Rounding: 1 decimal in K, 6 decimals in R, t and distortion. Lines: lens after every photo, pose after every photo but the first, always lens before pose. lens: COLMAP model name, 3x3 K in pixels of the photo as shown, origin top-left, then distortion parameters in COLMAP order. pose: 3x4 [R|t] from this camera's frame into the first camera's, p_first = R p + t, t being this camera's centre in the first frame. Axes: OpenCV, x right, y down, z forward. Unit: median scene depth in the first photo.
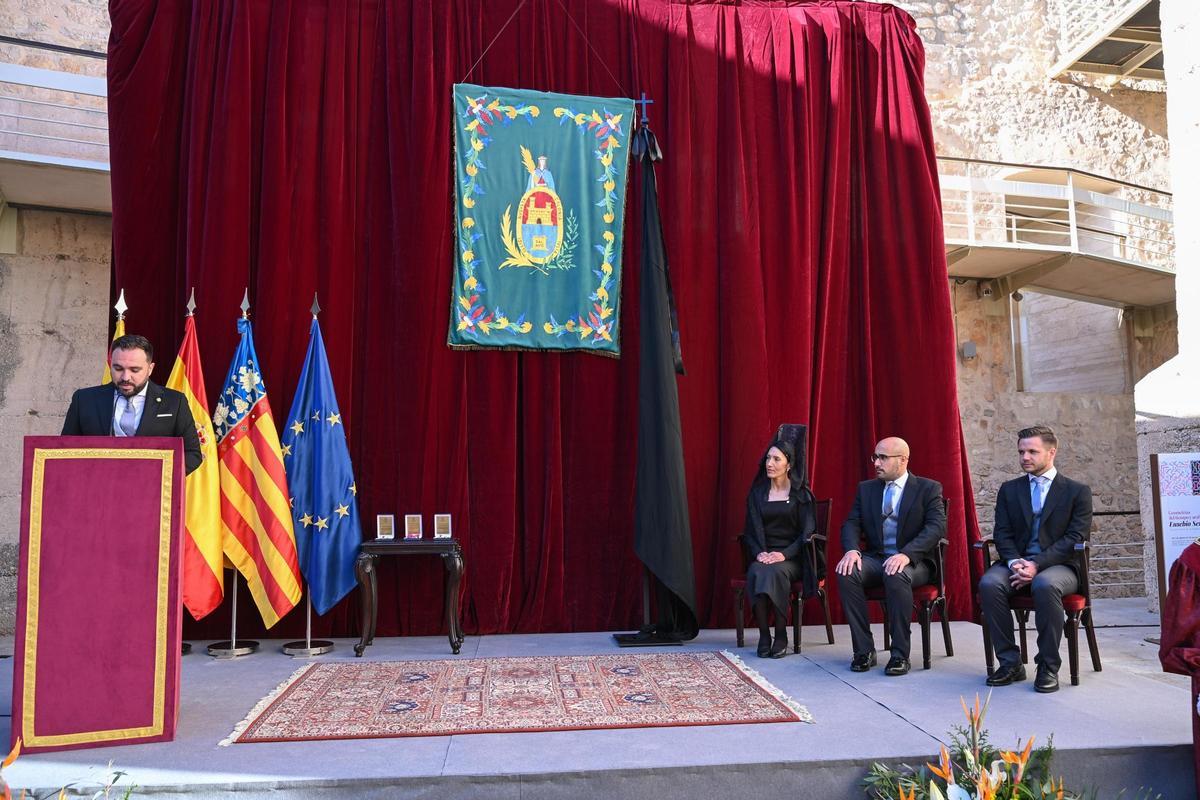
lens RADIAL K [[960.4, 0, 600.0], [0, 960.4, 400.0], [0, 0, 1]] dist [-0.003160, 0.000128]
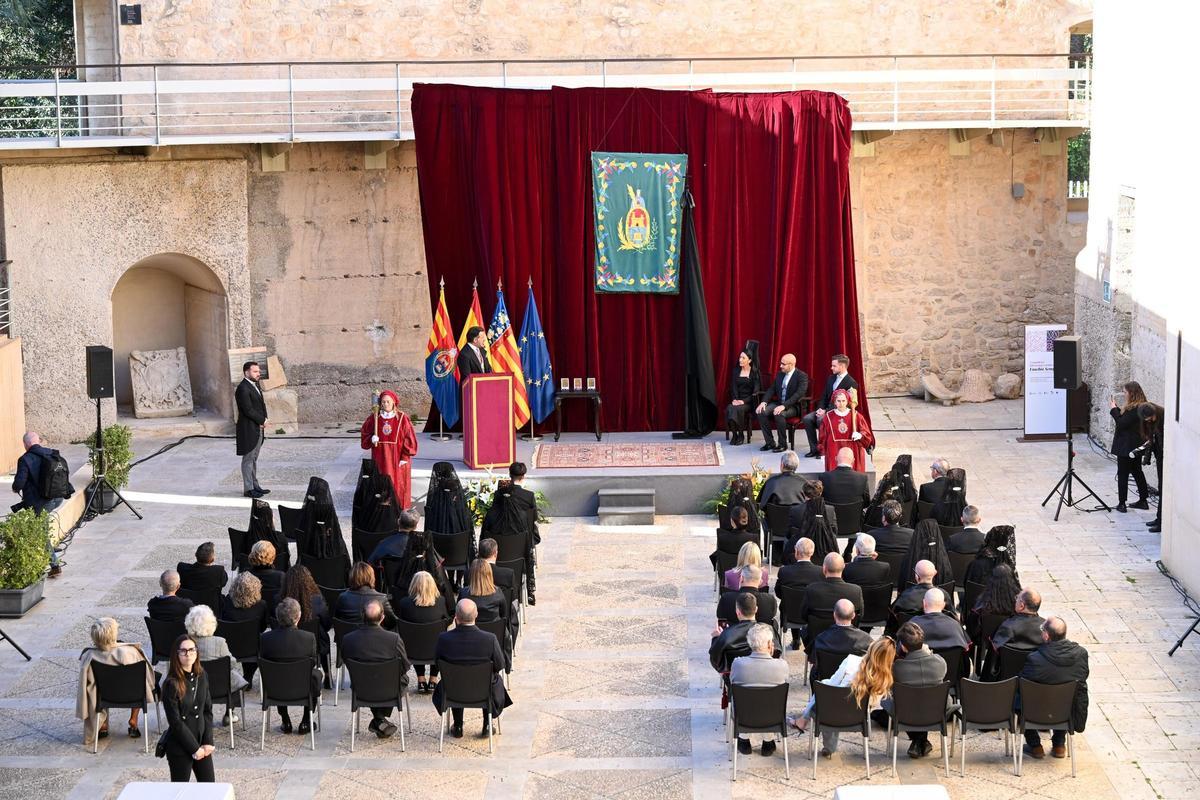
lens RADIAL K [[2173.2, 0, 600.0], [0, 2173.2, 400.0], [0, 0, 1]] dist [0.019491, -0.012149]
pose [[0.994319, 0.011907, -0.105777, 0.329108], [0.014086, 0.970267, 0.241628, -0.903214], [0.105509, -0.241746, 0.964586, -3.311995]]
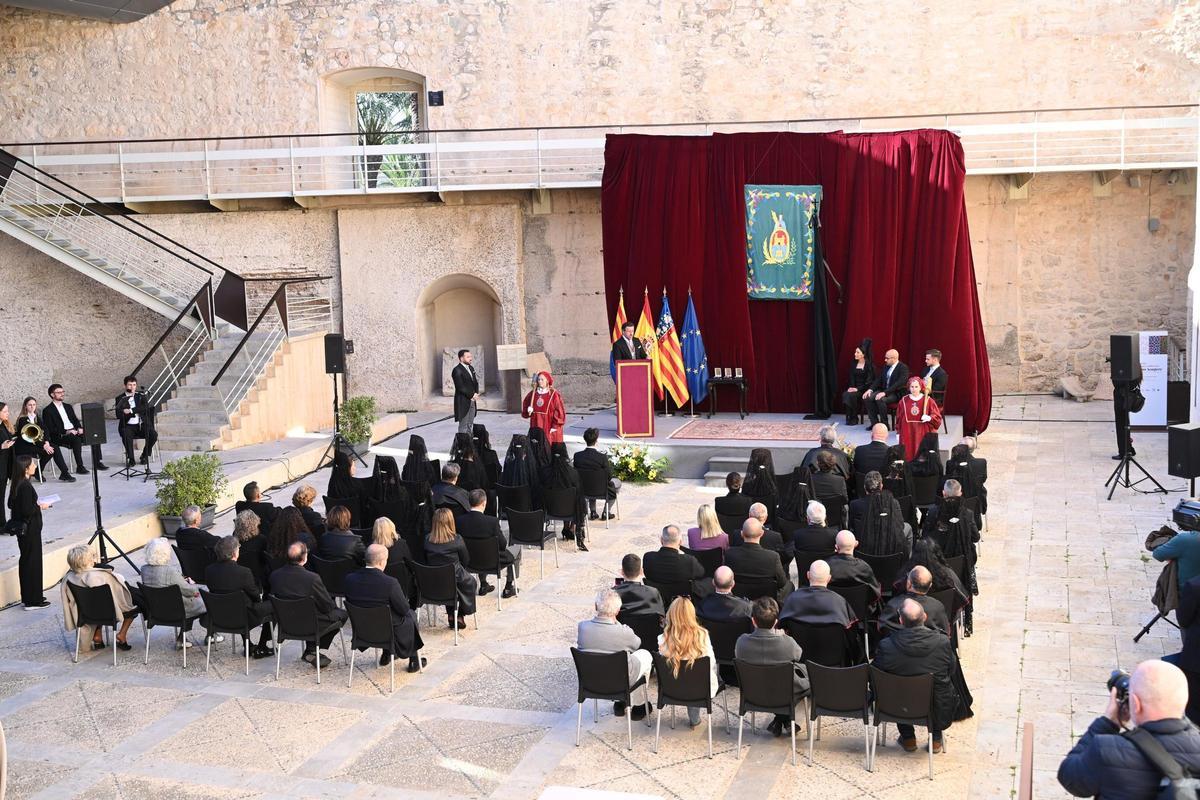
lens RADIAL K [[1347.8, 0, 600.0], [0, 1347.8, 400.0], [0, 0, 1]] dist [0.005236, -0.008566]
pose [[0.921048, 0.034084, -0.387954, 0.830820], [0.058488, 0.972758, 0.224321, -0.583665], [0.385031, -0.229302, 0.893964, -2.226380]]
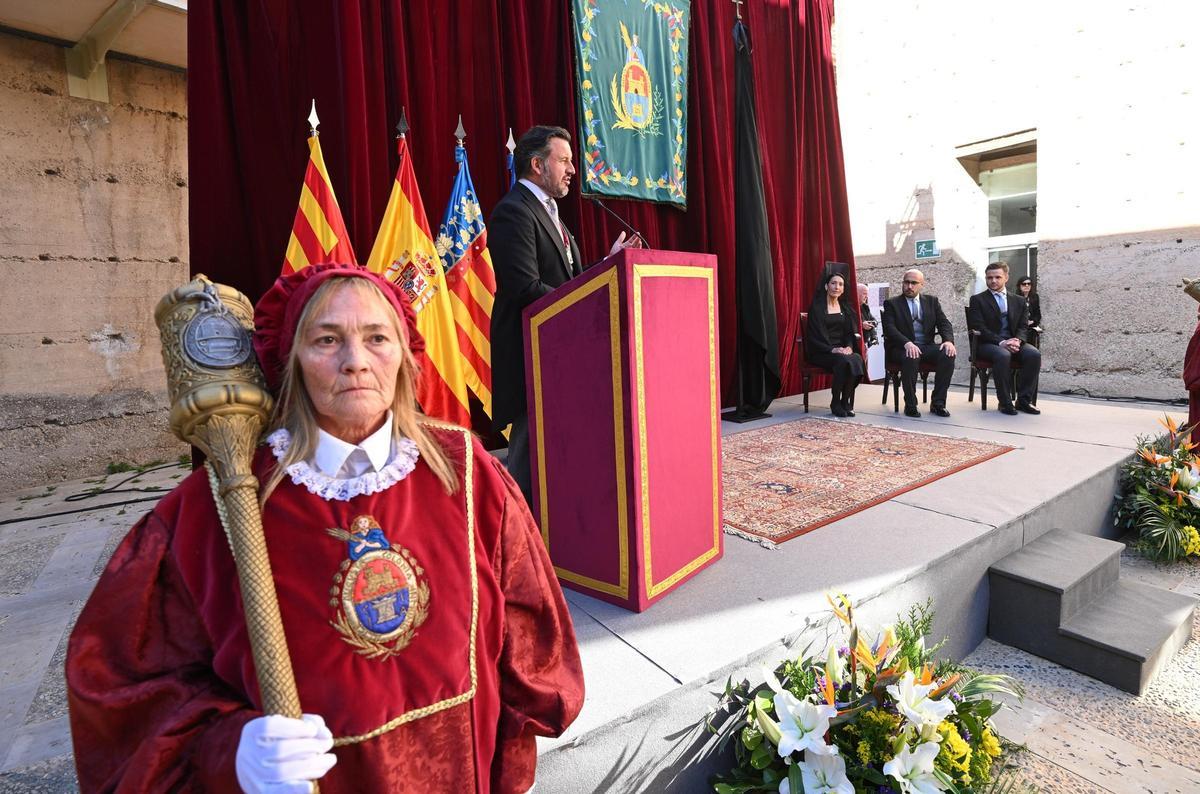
lens RADIAL K [[605.5, 0, 598.5], [0, 605.5, 373.3], [0, 0, 1]] dist [0.013601, -0.018795]
pose [[0.878089, -0.077189, 0.472230, -0.494236], [-0.003039, 0.985983, 0.166816, 0.036323], [-0.478487, -0.147914, 0.865547, 0.309838]]
